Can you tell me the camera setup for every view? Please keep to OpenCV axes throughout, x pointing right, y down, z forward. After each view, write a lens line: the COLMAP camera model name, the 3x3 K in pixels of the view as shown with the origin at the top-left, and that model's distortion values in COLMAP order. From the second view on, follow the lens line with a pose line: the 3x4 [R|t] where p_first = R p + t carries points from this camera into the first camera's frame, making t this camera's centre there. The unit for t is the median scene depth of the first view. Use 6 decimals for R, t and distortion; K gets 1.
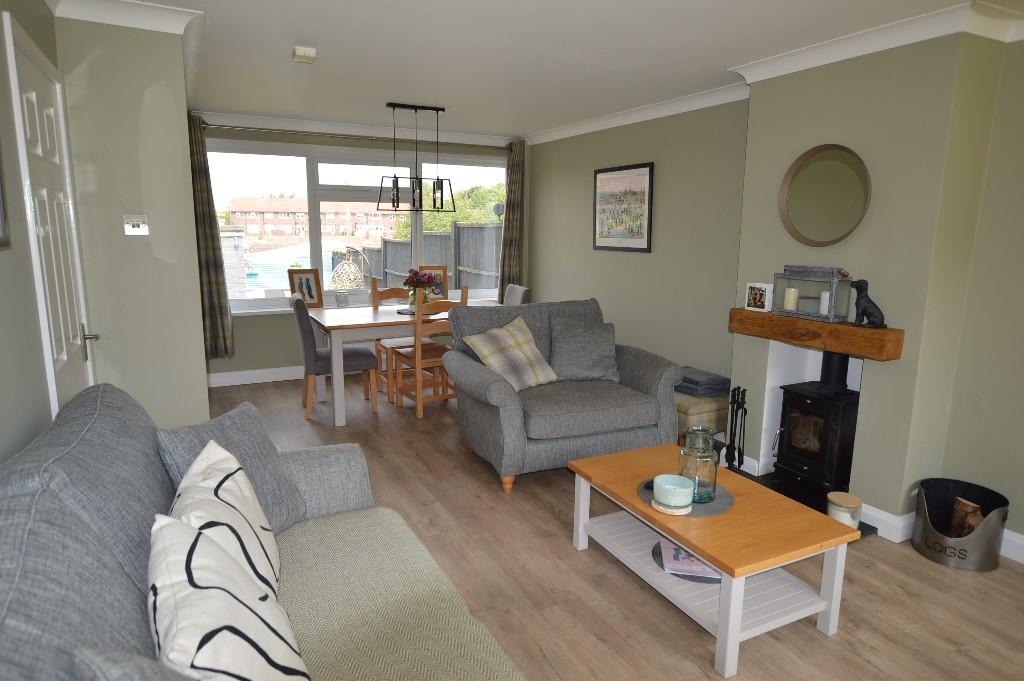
lens RADIAL K [[622.9, 0, 512.0], [0, 622.9, 340.5], [0, 0, 1]] dist [0.000312, 0.000091]
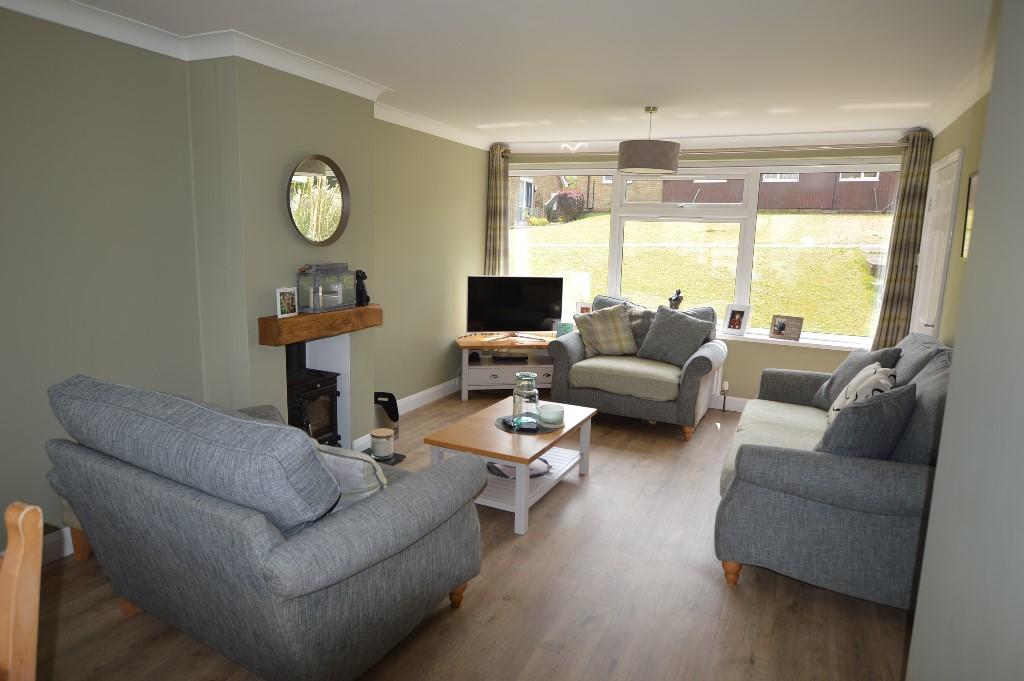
lens RADIAL K [[622.9, 0, 512.0], [0, 622.9, 340.5], [0, 0, 1]] dist [0.000312, 0.000091]
pose [[-0.611542, -0.138450, 0.779004, -0.583552], [0.123510, 0.955797, 0.266830, -0.234480], [-0.781512, 0.259392, -0.567410, 1.344824]]
